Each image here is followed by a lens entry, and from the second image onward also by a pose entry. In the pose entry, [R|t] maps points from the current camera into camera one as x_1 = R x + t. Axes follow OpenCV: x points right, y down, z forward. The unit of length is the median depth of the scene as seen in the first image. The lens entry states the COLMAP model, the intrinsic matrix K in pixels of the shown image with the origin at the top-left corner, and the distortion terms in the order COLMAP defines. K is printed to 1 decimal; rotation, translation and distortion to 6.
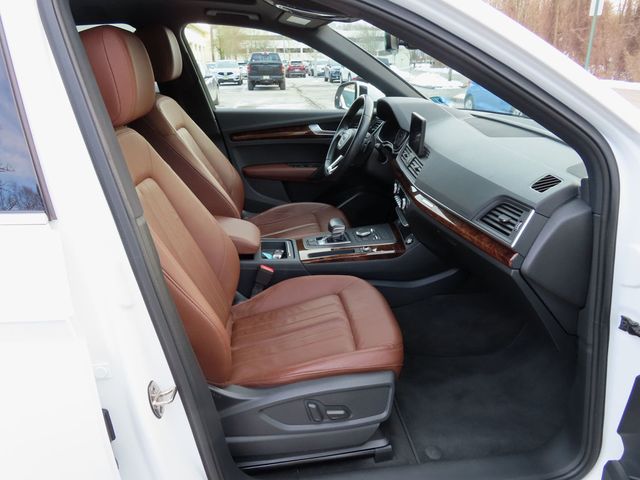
lens RADIAL K [[457.2, 0, 317.6], [0, 457.2, 244.9], [0, 0, 1]] dist [-0.013065, 0.009104]
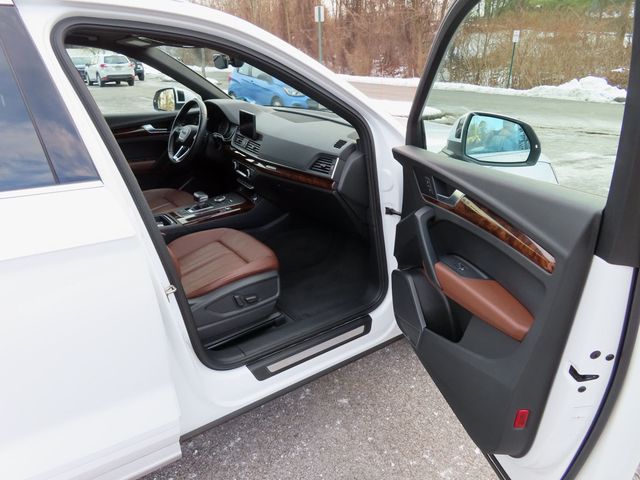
lens RADIAL K [[457.2, 0, 319.9], [0, 457.2, 240.6], [0, 0, 1]] dist [-0.013065, 0.009104]
pose [[0.873868, -0.179500, 0.451812, -0.290755], [0.180020, 0.982755, 0.042255, 0.095104], [-0.451605, 0.044410, 0.891112, -0.365684]]
